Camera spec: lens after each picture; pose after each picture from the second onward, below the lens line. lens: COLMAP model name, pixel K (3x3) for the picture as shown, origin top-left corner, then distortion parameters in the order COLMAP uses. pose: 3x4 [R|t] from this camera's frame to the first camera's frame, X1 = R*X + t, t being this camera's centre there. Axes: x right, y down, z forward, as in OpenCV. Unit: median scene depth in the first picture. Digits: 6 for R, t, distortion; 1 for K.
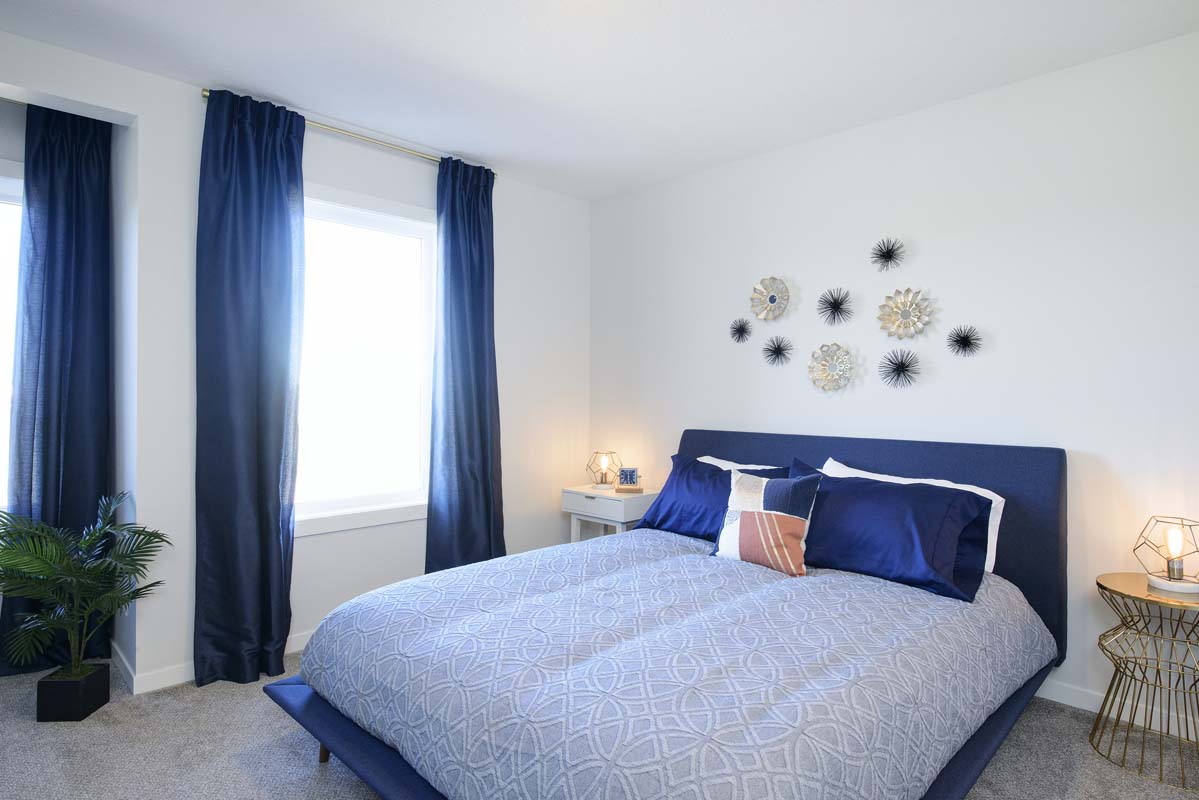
lens RADIAL K [[639.4, 0, 598.7], [0, 639.4, 392.5], [0, 0, 1]] dist [0.007268, 0.000851]
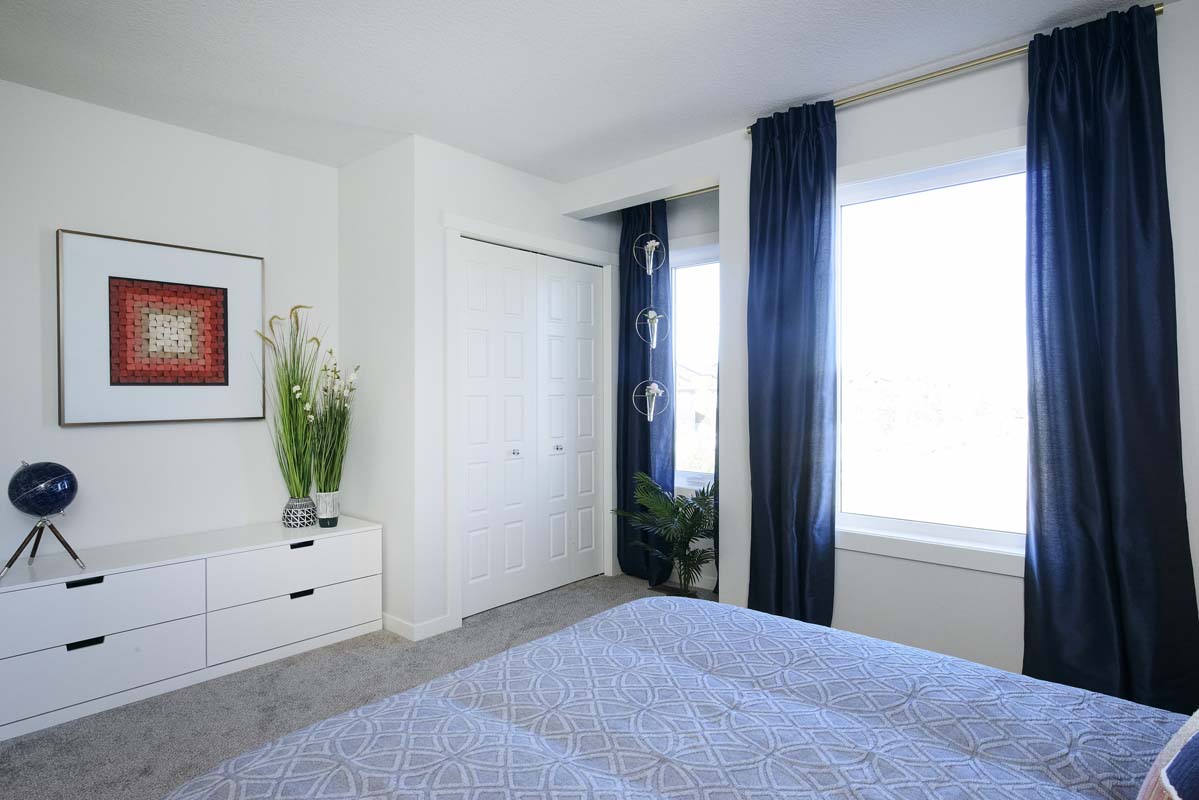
lens RADIAL K [[639.4, 0, 596.8], [0, 639.4, 398.4], [0, 0, 1]] dist [0.007268, 0.000851]
pose [[0.092953, 0.004426, -0.995661, 0.573752], [-0.000563, 0.999990, 0.004393, 0.001567], [0.995670, 0.000152, 0.092955, 0.738166]]
